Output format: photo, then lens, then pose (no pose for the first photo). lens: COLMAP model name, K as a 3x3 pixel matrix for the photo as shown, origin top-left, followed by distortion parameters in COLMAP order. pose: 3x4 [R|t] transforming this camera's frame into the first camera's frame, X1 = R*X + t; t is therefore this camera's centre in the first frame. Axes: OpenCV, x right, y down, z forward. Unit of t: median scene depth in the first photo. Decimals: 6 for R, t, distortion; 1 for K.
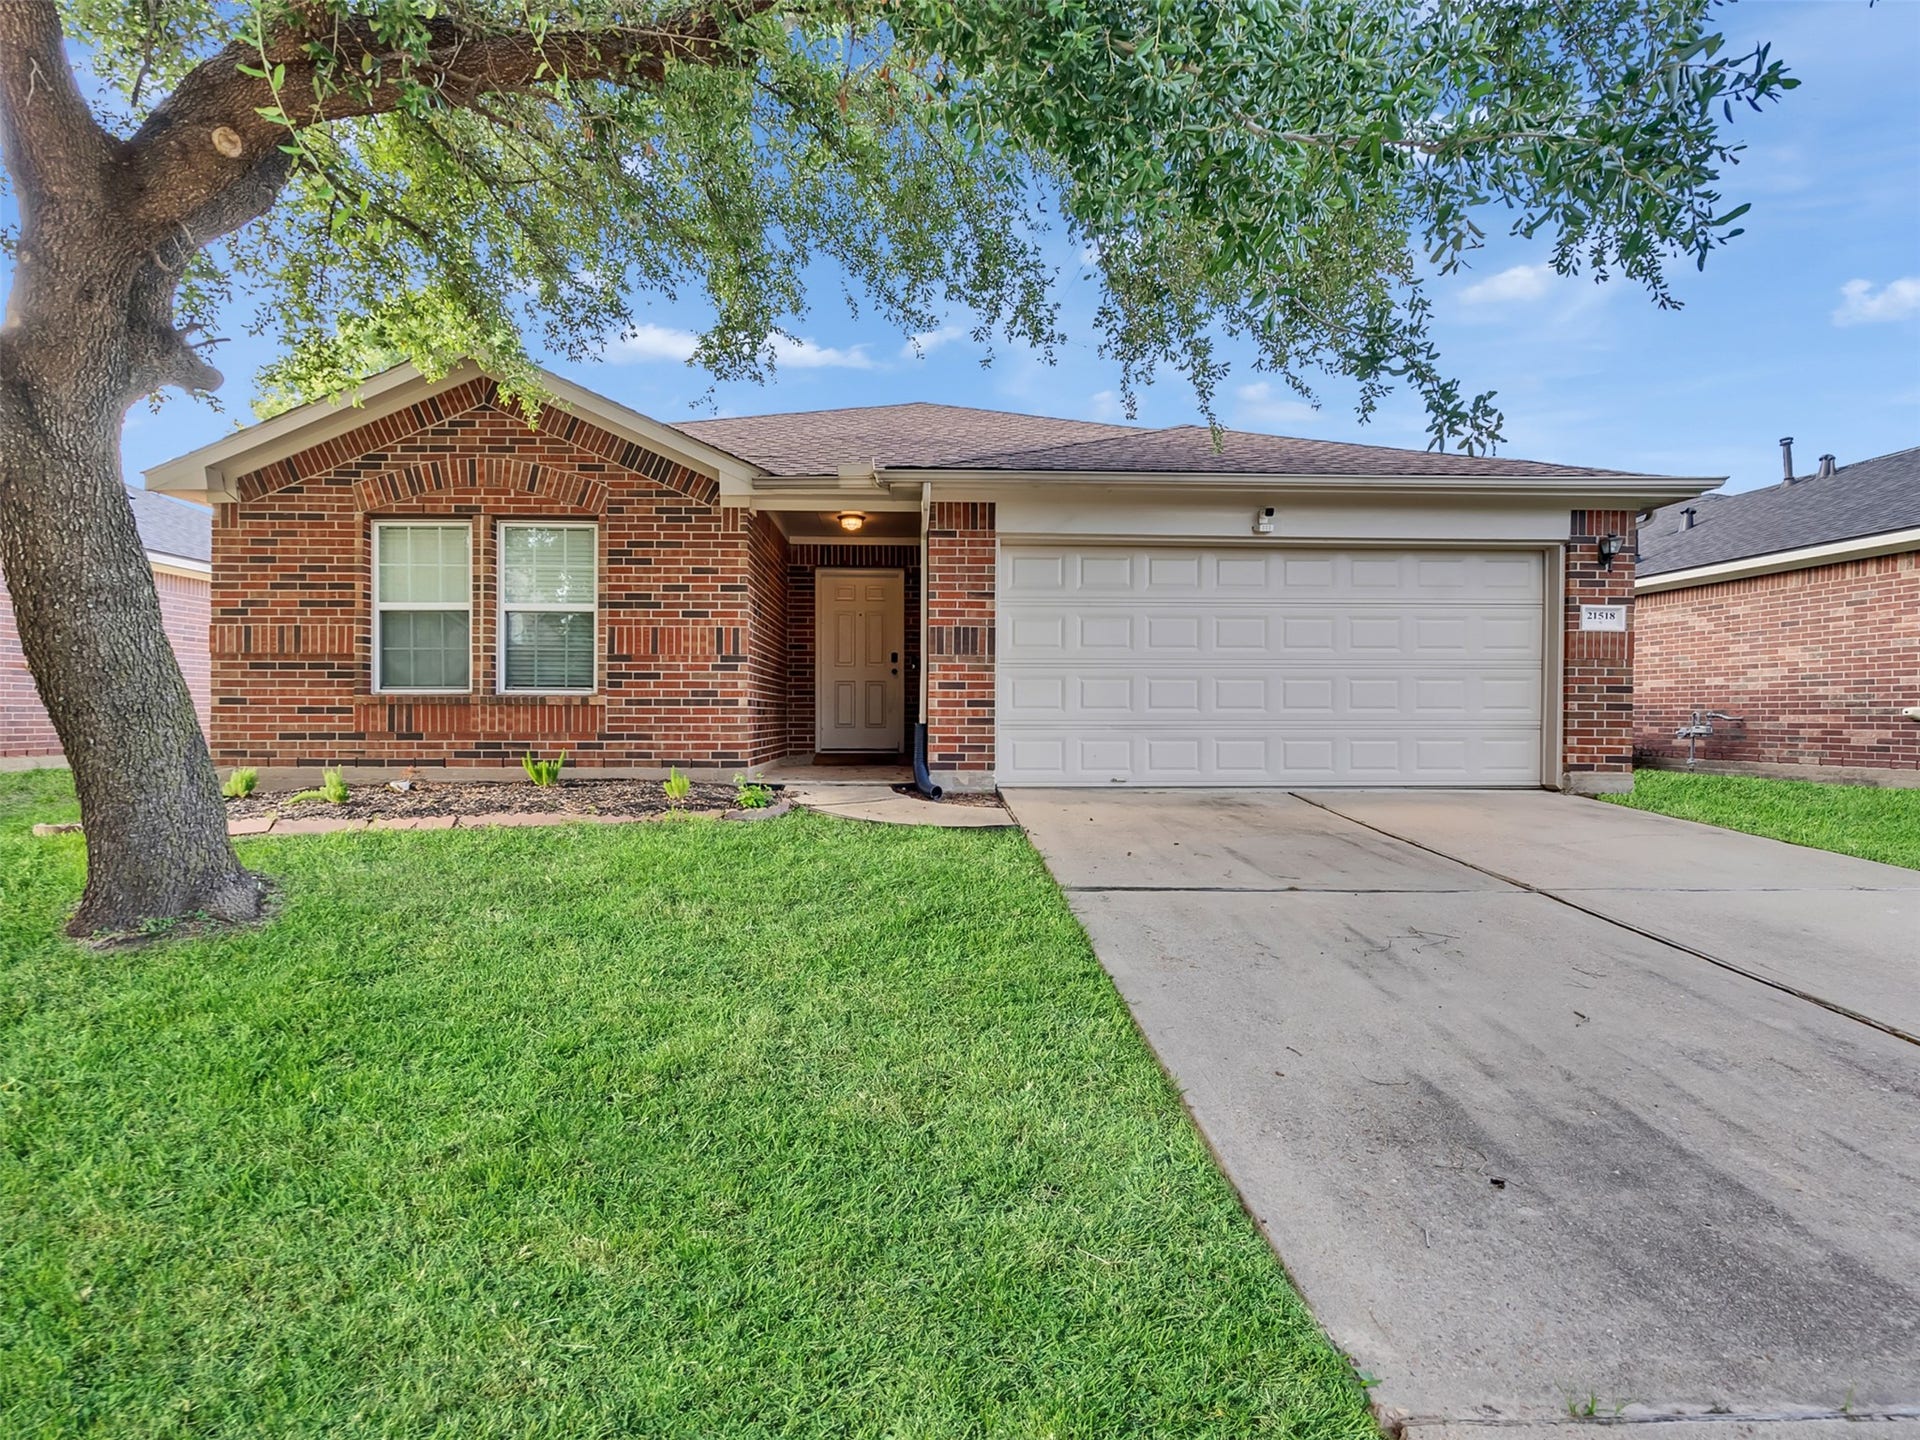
lens RADIAL K [[938.6, 0, 960.0], [0, 938.6, 720.0], [0, 0, 1]] dist [-0.002514, 0.000362]
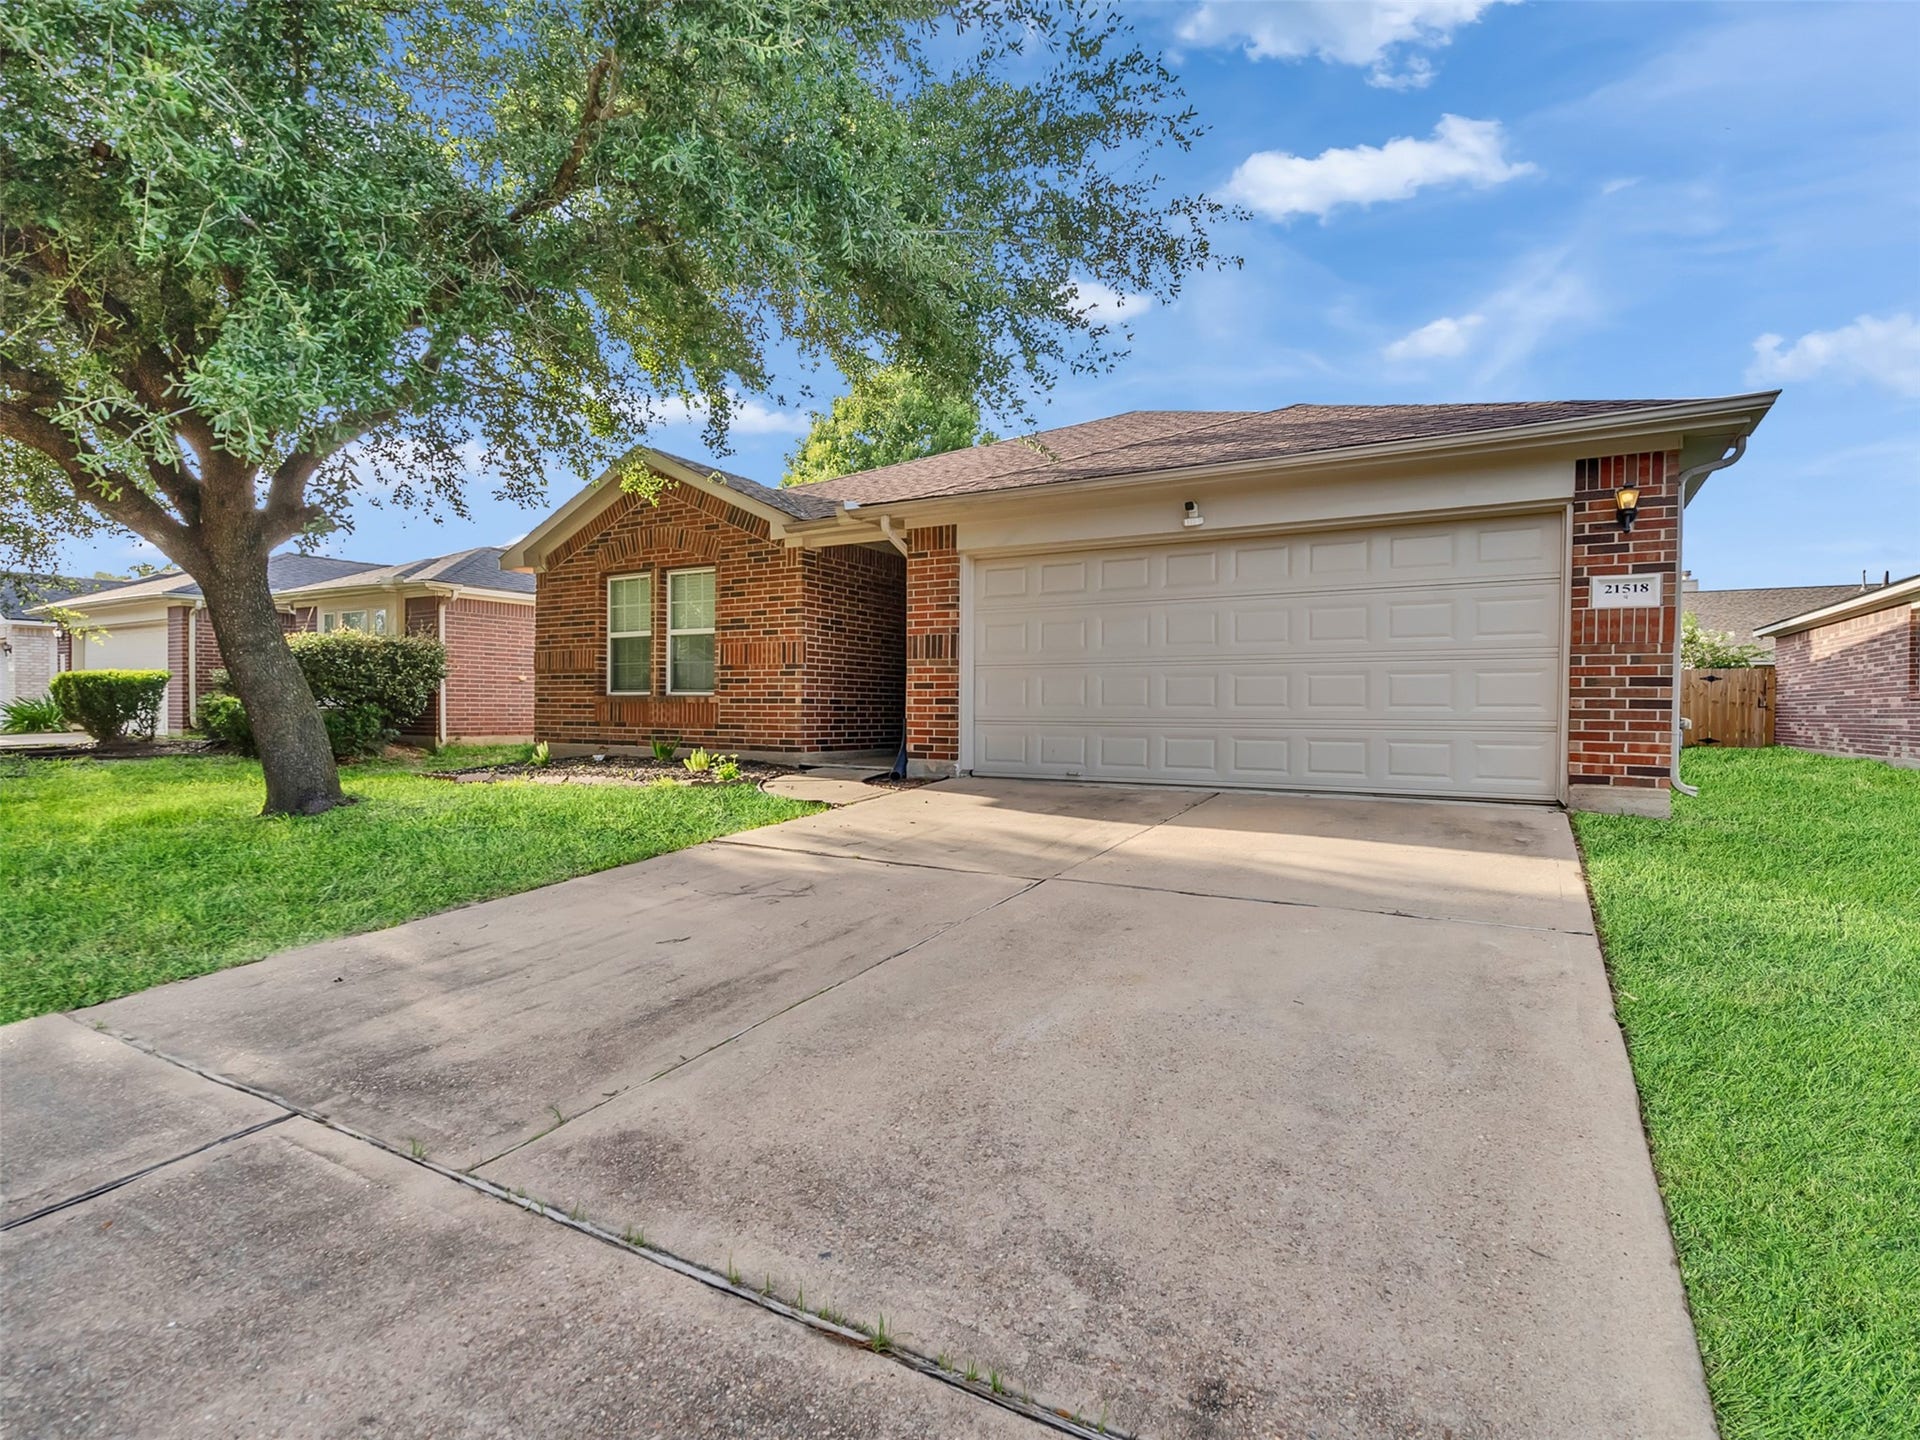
lens RADIAL K [[938.6, 0, 960.0], [0, 938.6, 720.0], [0, 0, 1]] dist [-0.002514, 0.000362]
pose [[0.853231, 0.008563, -0.521464, 0.614957], [-0.009213, 0.999957, 0.001345, 0.003420], [0.521453, 0.003656, 0.853272, 0.036109]]
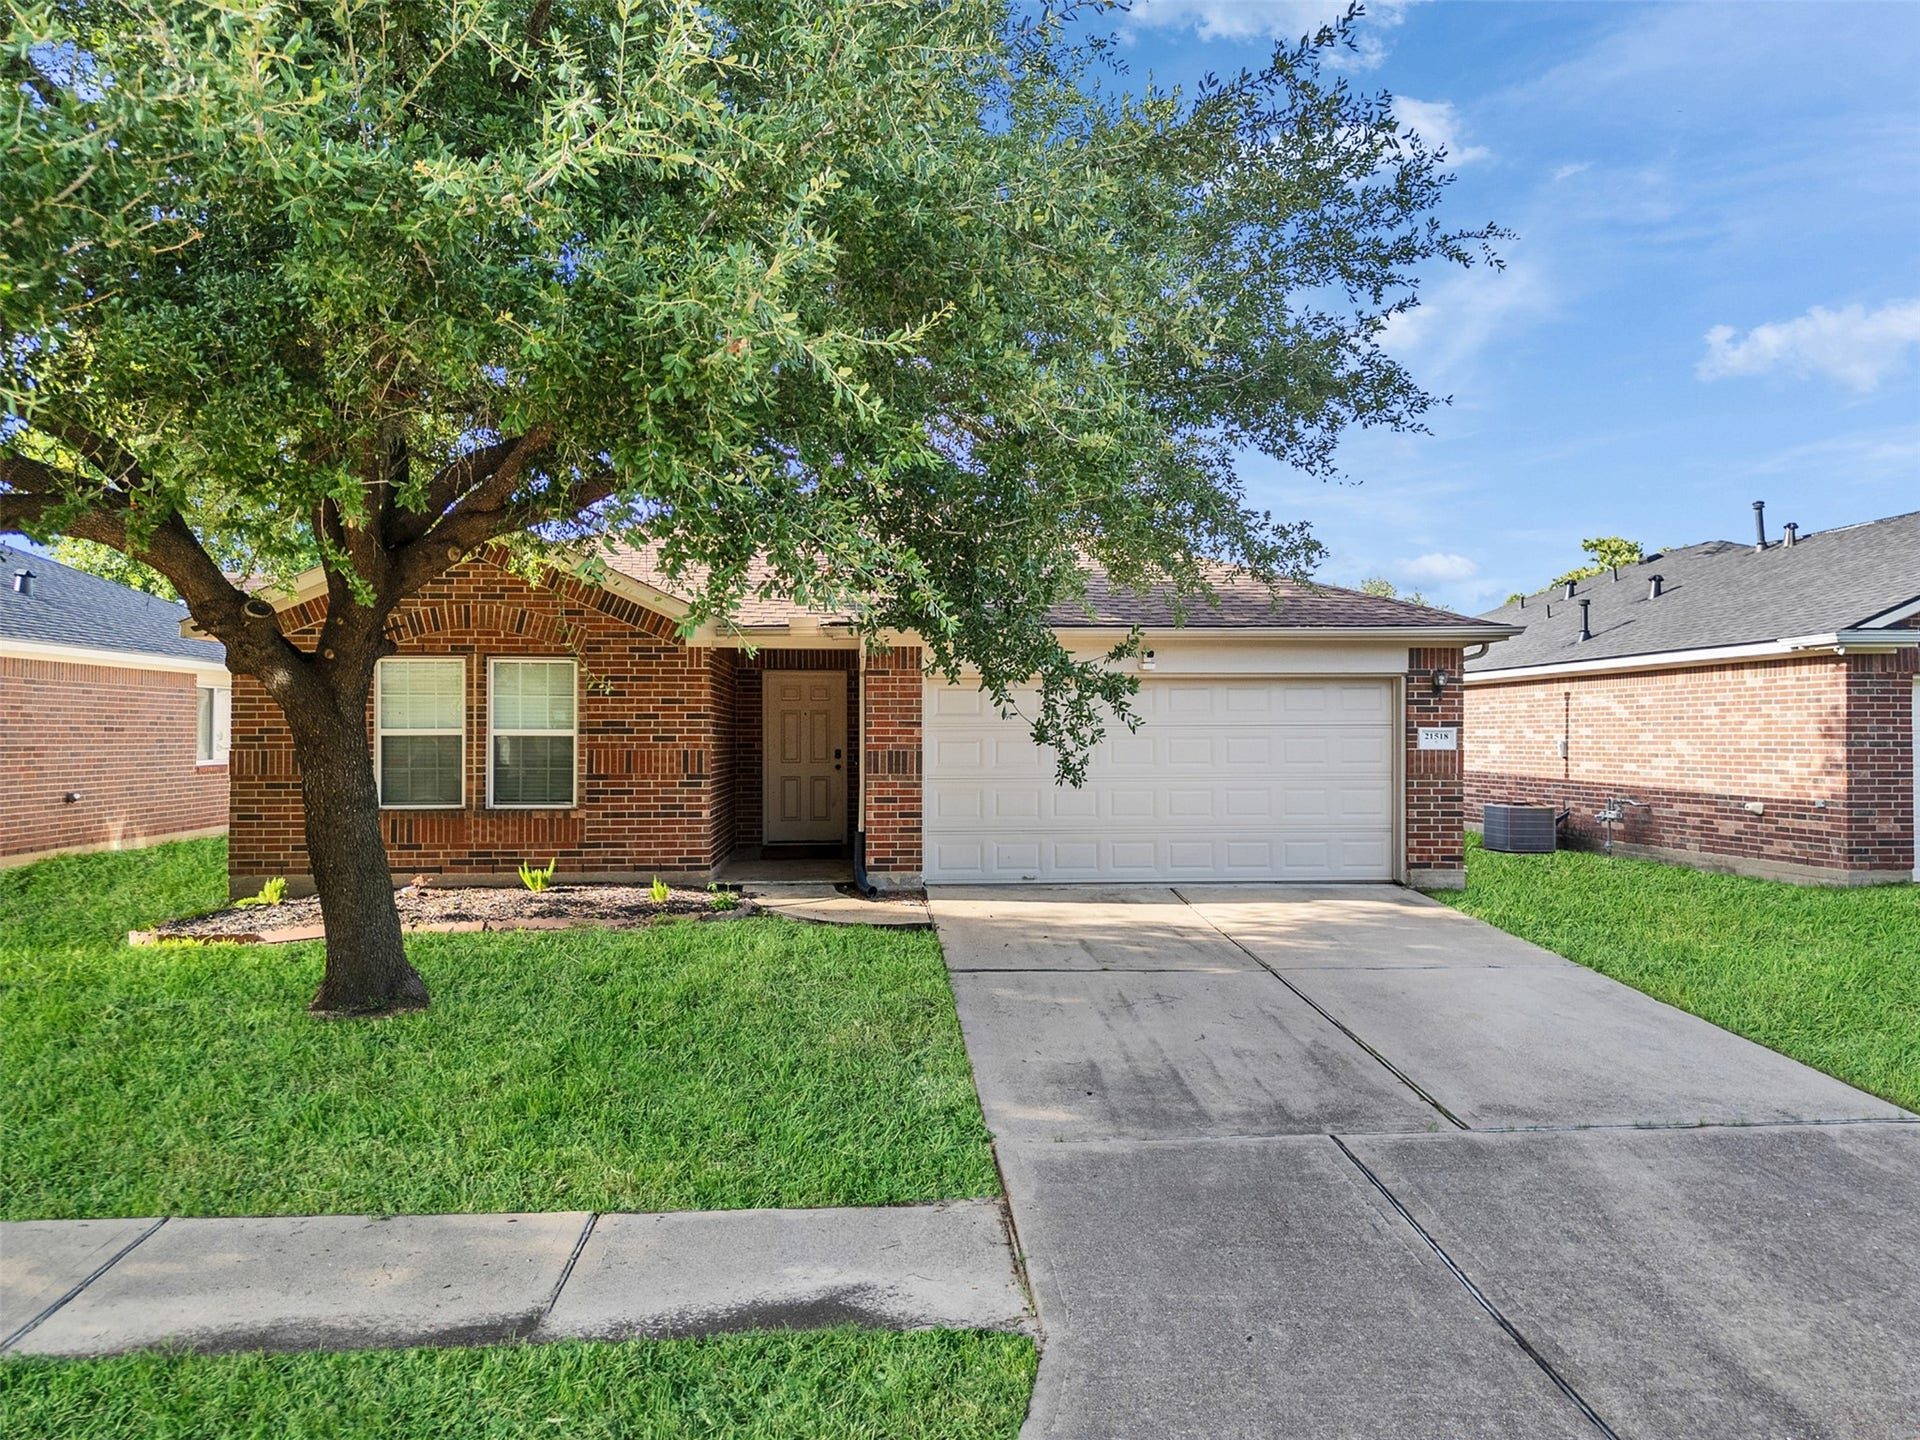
lens RADIAL K [[1235.0, 0, 969.2], [0, 1235.0, 728.2], [0, 0, 1]] dist [0.093172, -0.148176]
pose [[0.999441, -0.005010, 0.033052, 0.044264], [0.005660, 0.999792, -0.019594, -0.093543], [-0.032947, 0.019770, 0.999262, -0.546907]]
